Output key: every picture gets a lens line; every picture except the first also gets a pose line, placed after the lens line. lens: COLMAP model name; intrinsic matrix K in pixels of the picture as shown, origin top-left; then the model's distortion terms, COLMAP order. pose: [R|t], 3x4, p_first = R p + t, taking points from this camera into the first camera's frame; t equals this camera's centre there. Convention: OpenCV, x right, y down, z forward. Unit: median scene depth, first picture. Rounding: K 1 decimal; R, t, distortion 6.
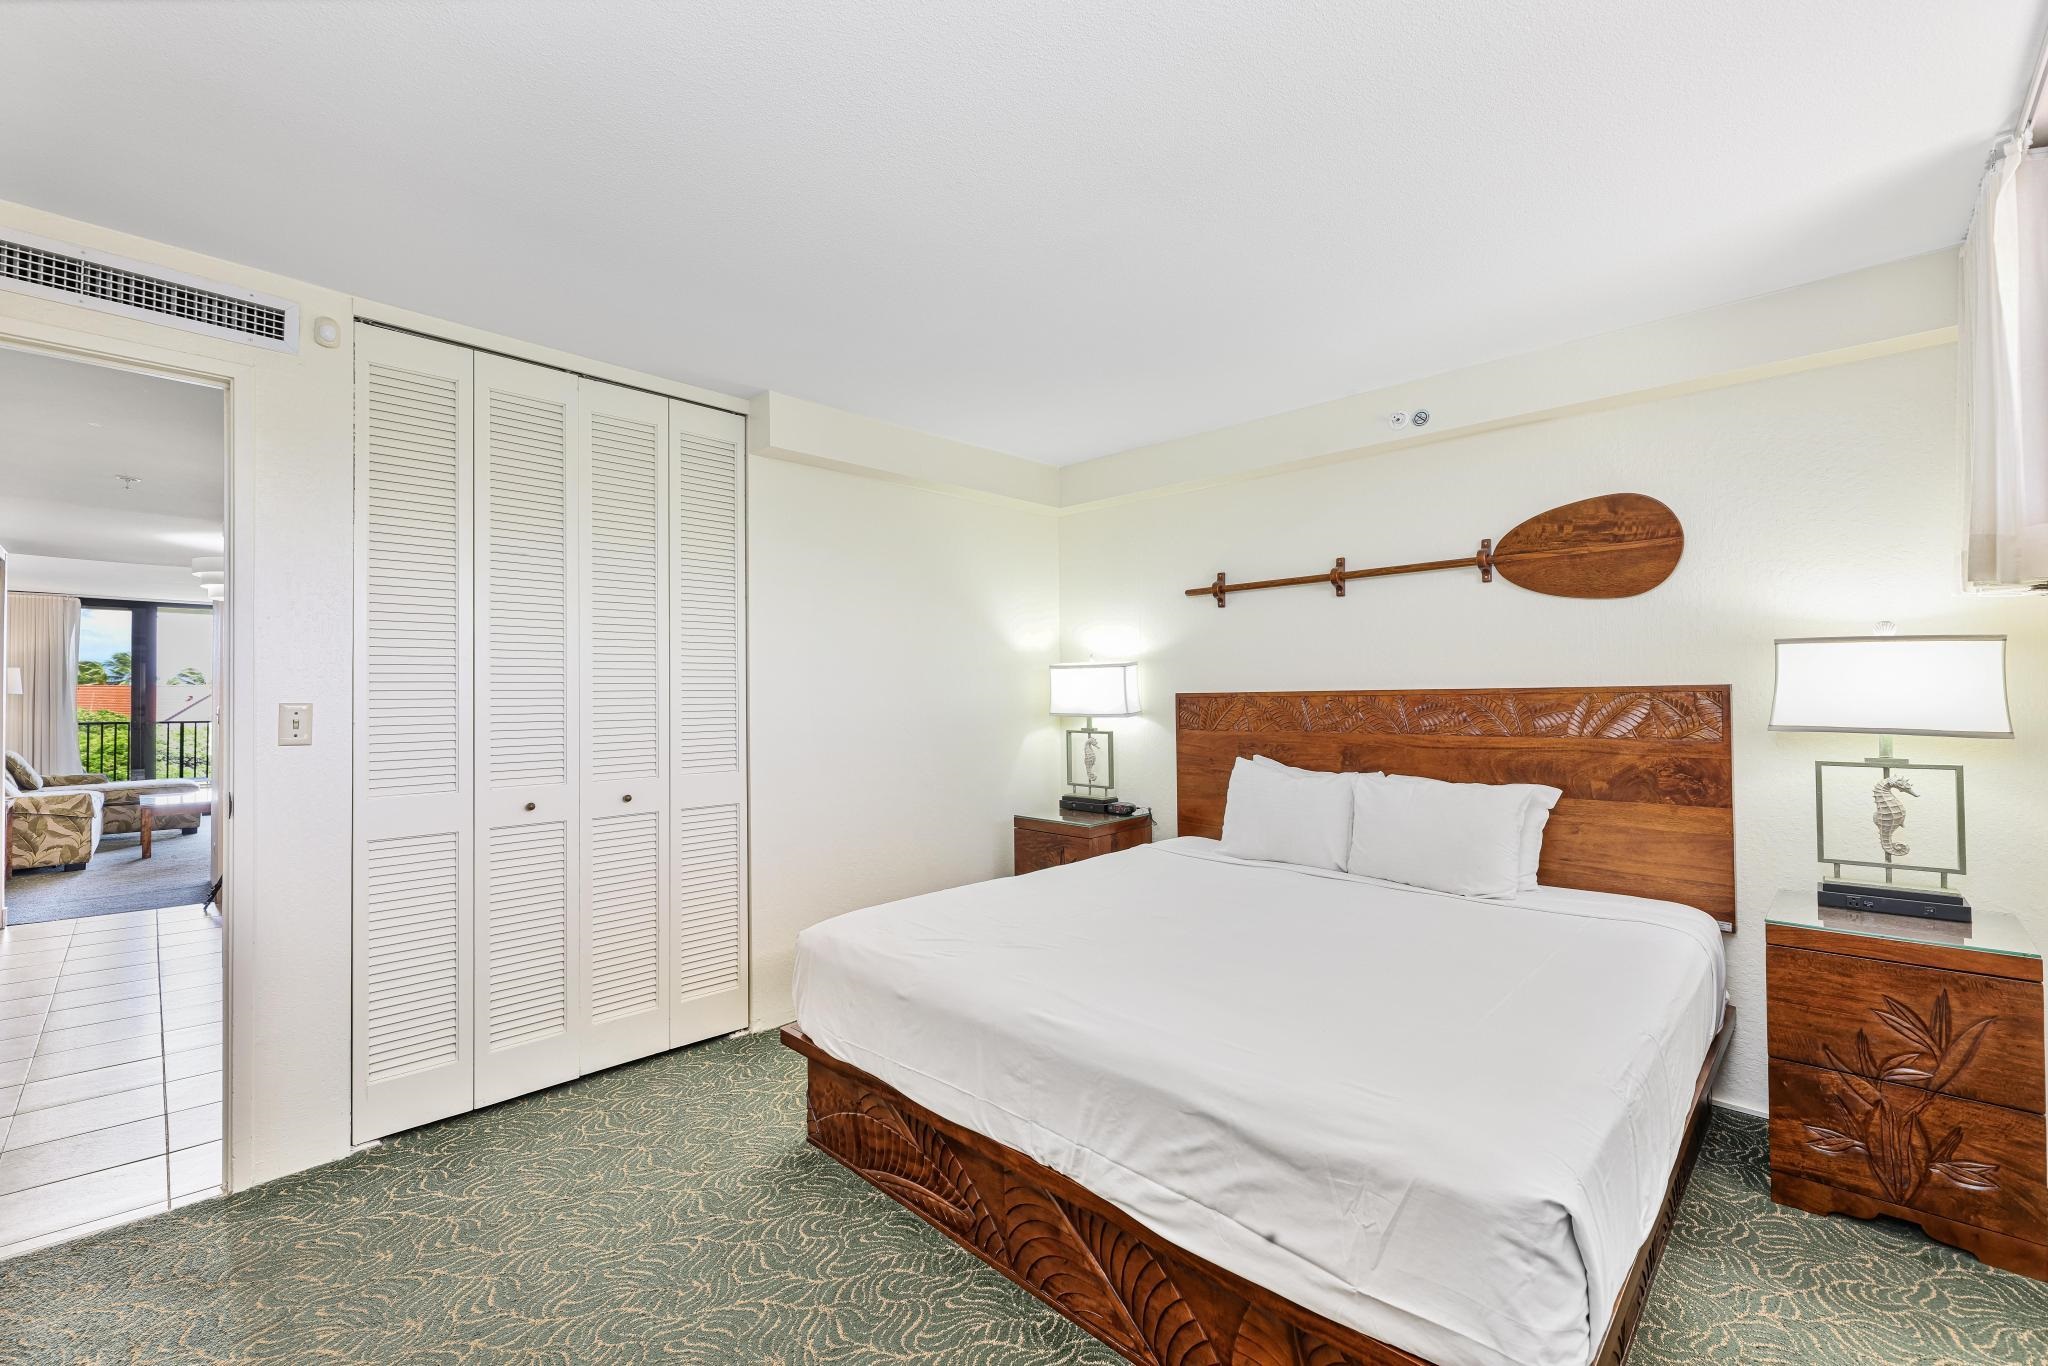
lens RADIAL K [[841.7, 0, 1025.1], [0, 841.7, 679.9], [0, 0, 1]] dist [-0.001965, -0.003738]
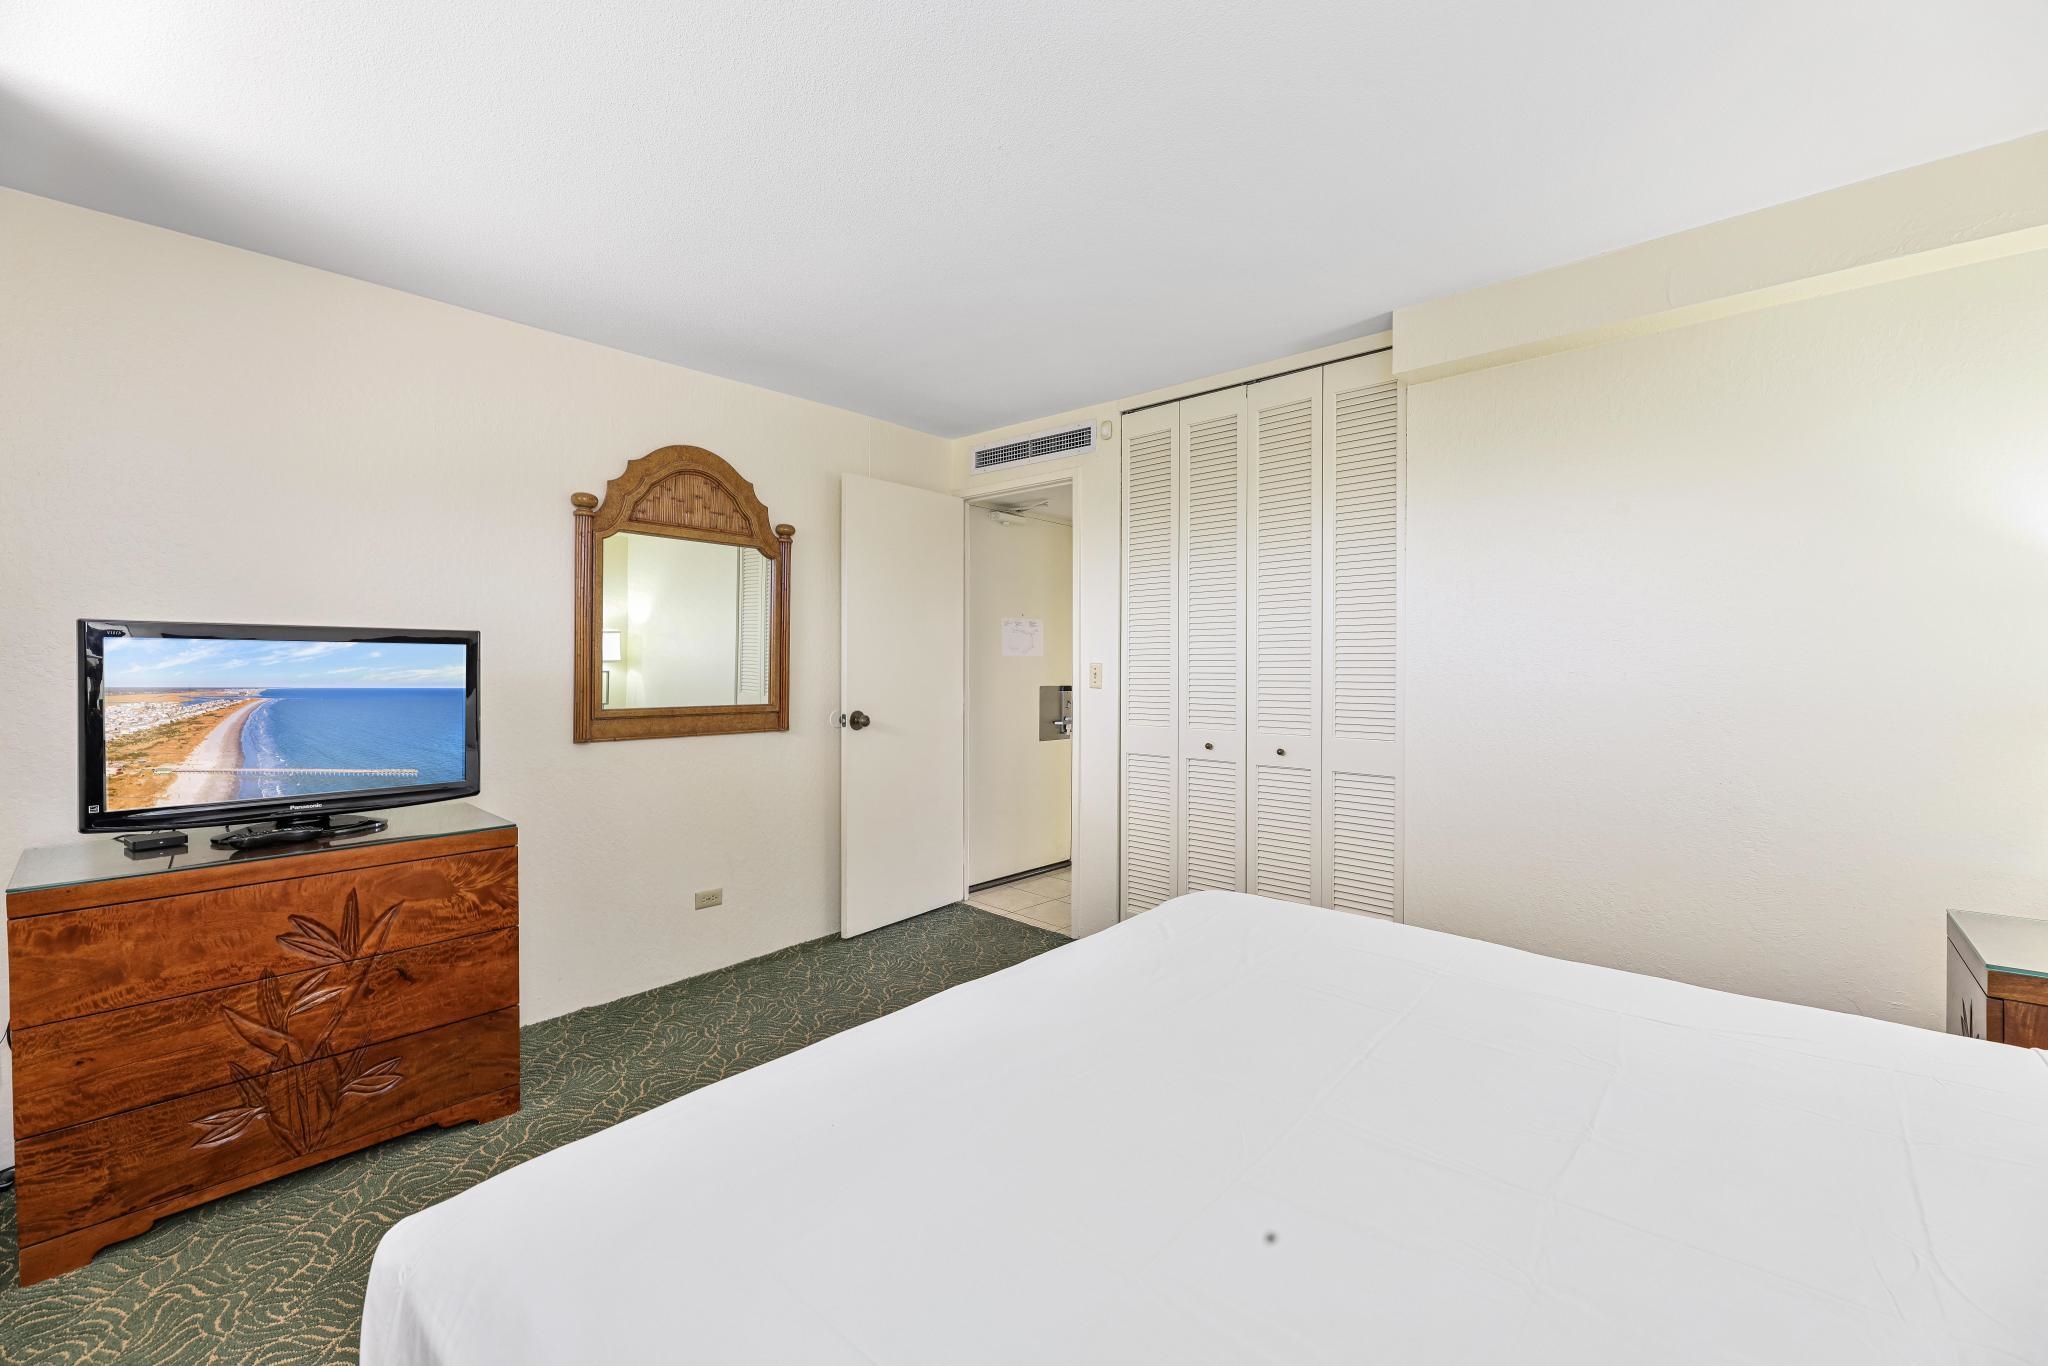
lens RADIAL K [[828.9, 0, 1022.0], [0, 828.9, 661.9], [0, 0, 1]] dist [0.000158, -0.006451]
pose [[0.038107, 0.002767, -0.999270, 0.693065], [0.017258, 0.999845, 0.003427, 0.016746], [0.999125, -0.017376, 0.038053, 0.726430]]
